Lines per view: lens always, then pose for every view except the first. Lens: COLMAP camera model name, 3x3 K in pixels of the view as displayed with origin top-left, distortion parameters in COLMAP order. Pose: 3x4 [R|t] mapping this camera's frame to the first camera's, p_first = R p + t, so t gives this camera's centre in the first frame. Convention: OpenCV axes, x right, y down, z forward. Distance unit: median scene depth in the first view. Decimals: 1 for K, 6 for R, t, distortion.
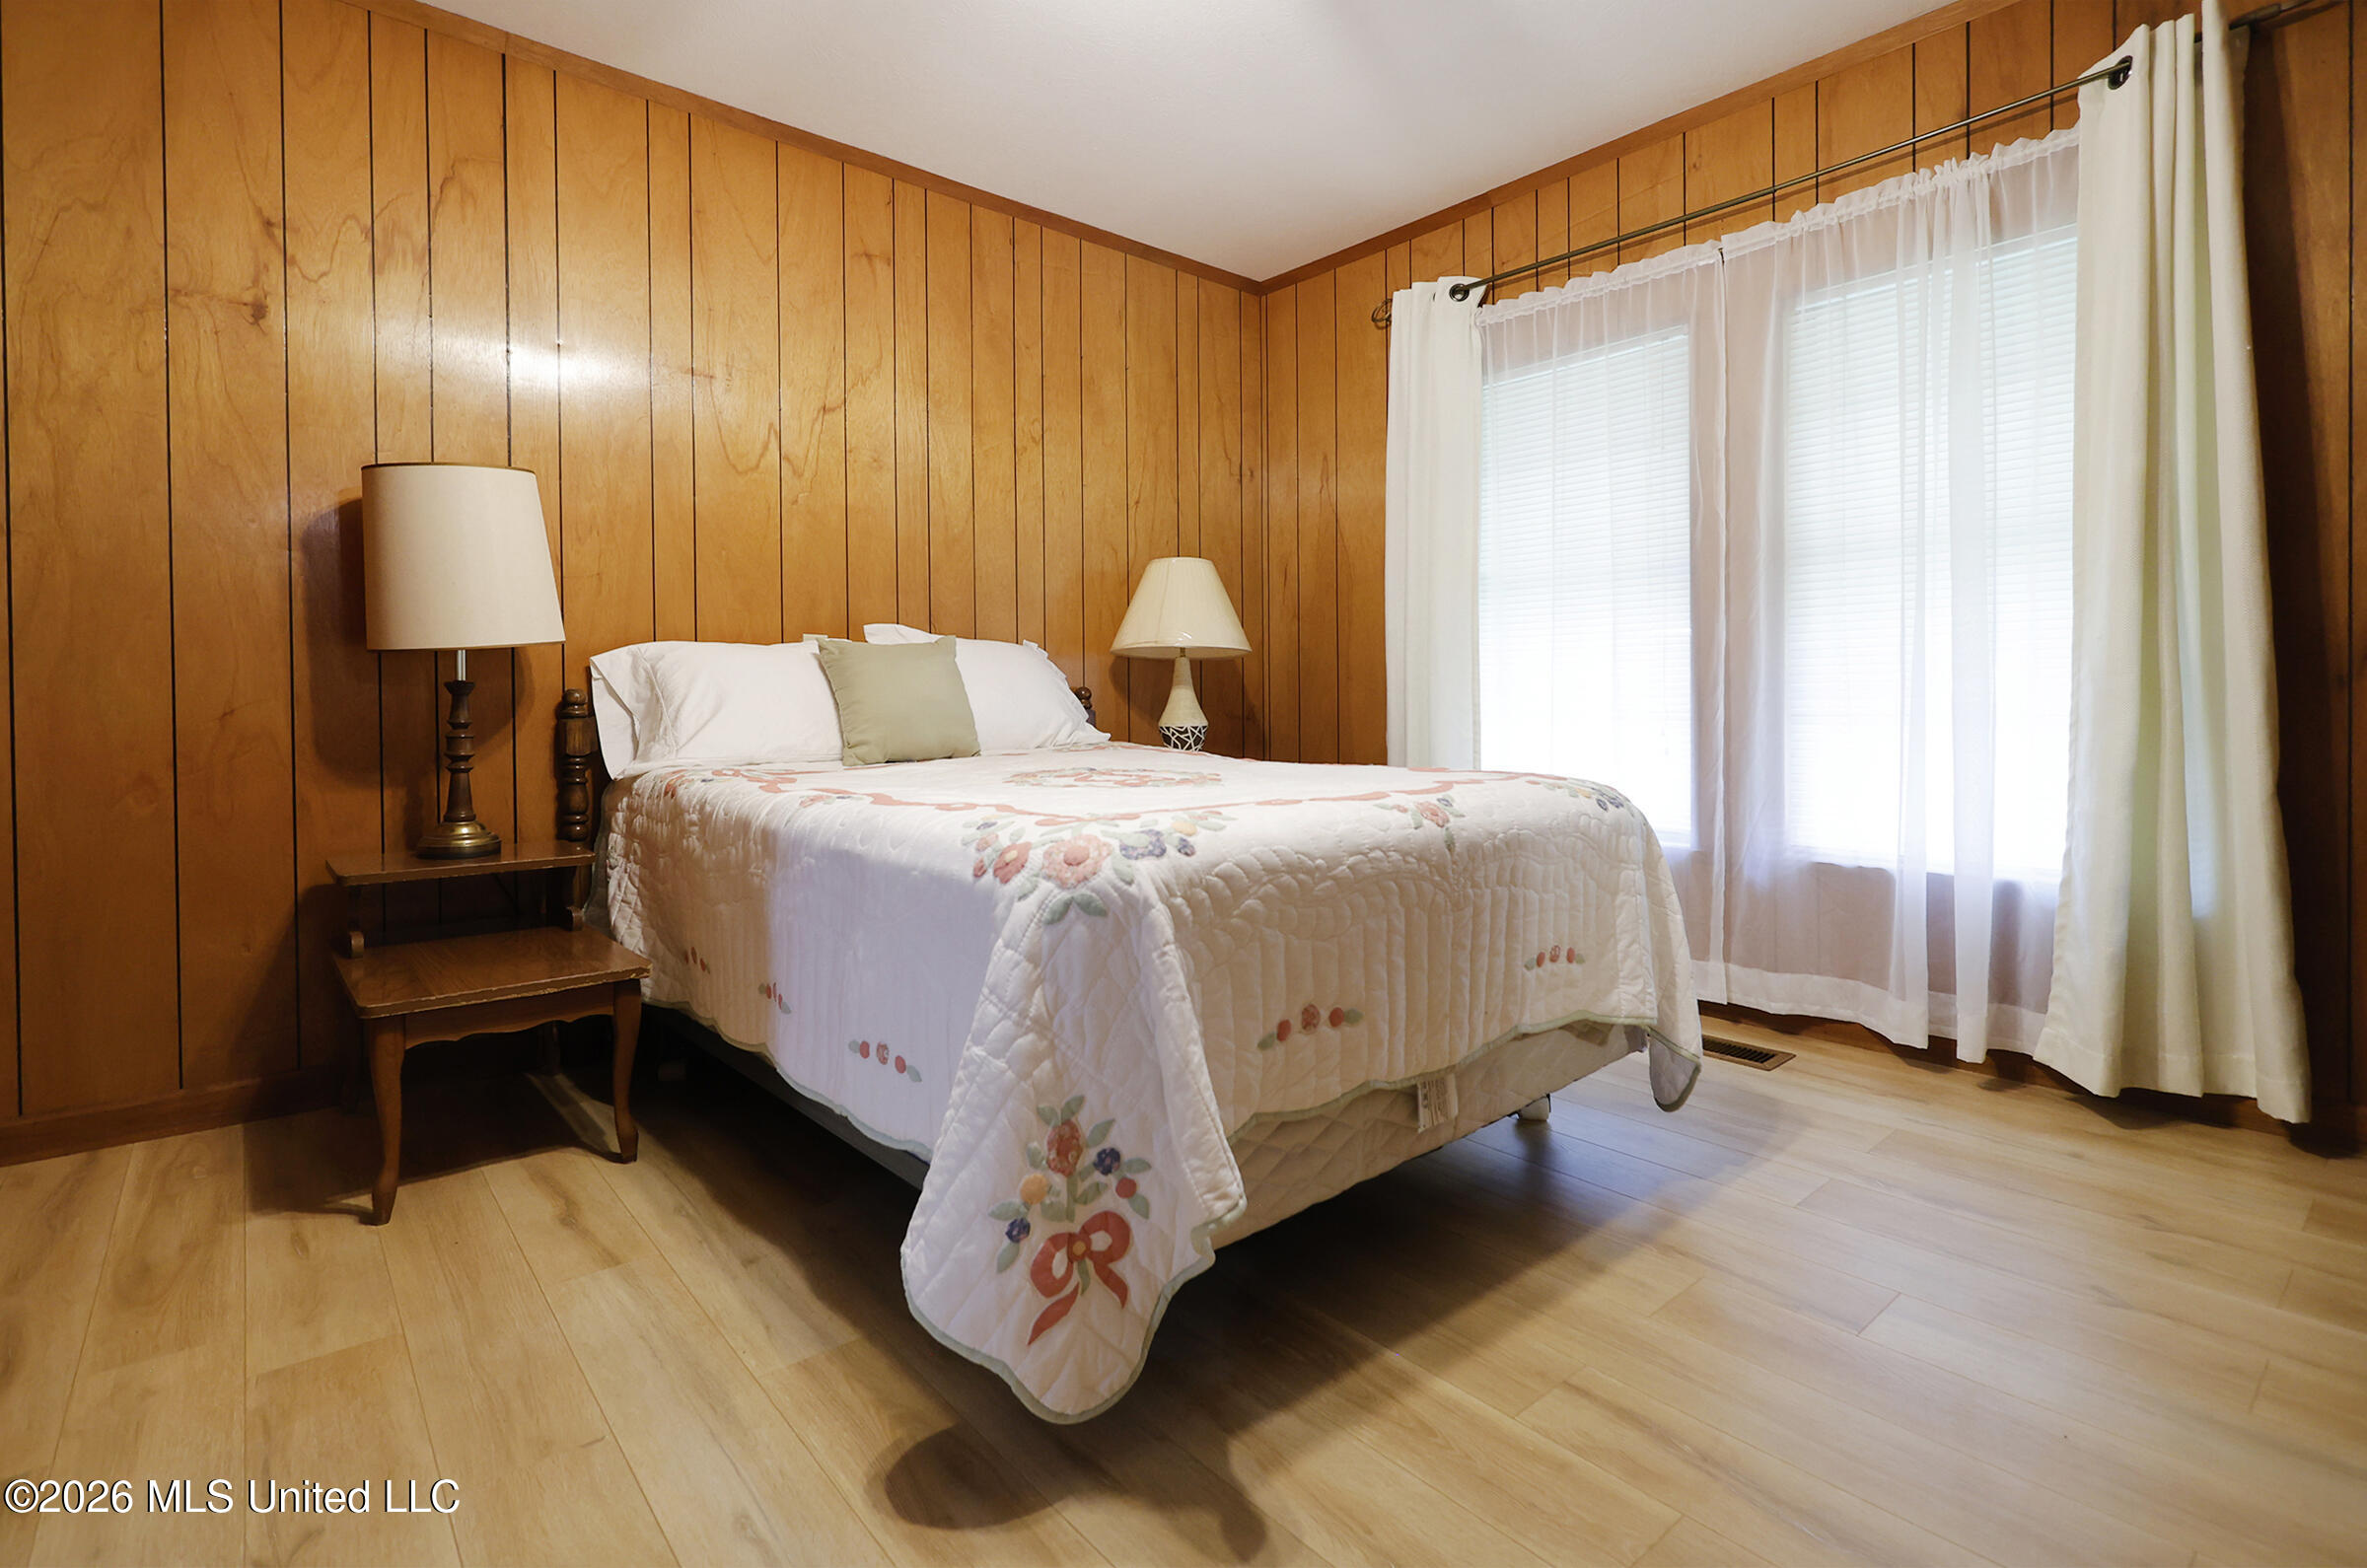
lens RADIAL K [[1100.3, 0, 1277.6], [0, 1100.3, 709.1], [0, 0, 1]] dist [-0.004734, 0.002394]
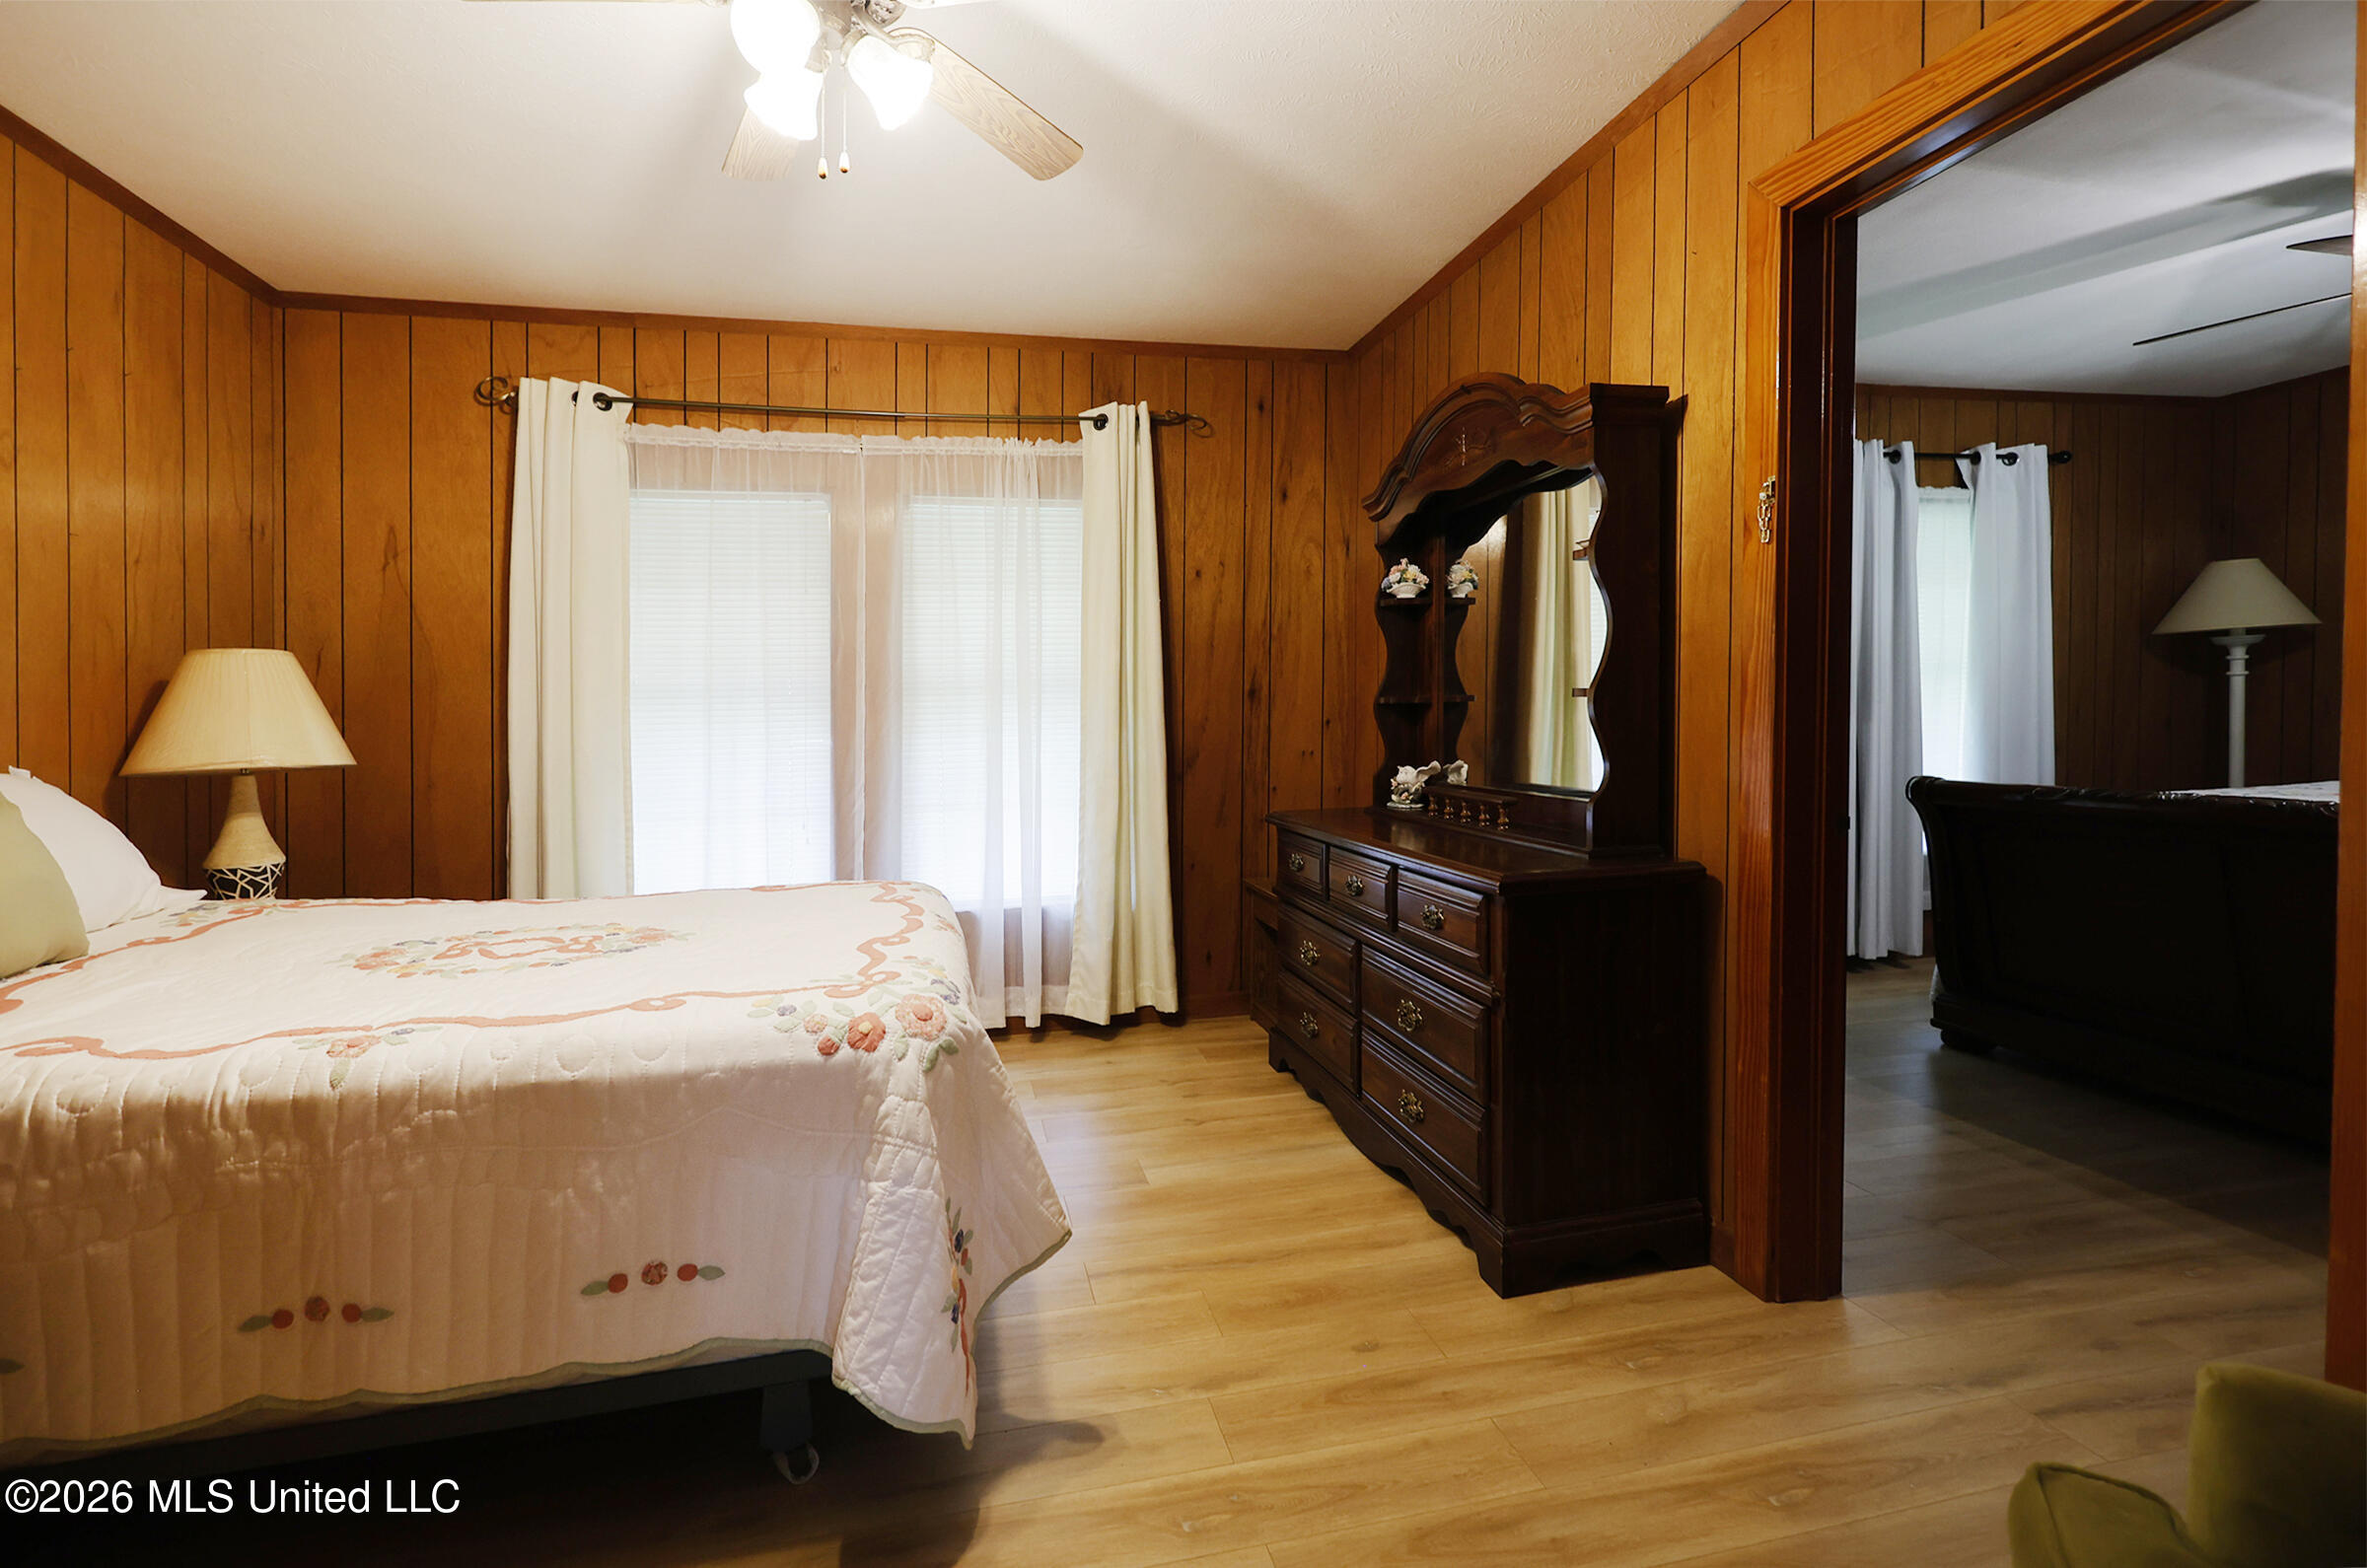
lens RADIAL K [[1100.3, 0, 1170.5], [0, 1100.3, 749.5], [0, 0, 1]] dist [-0.004734, 0.002394]
pose [[0.473822, -0.027813, 0.880181, -0.577902], [0.013553, 0.999613, 0.024291, -0.096525], [-0.880516, 0.000419, 0.474015, 0.085977]]
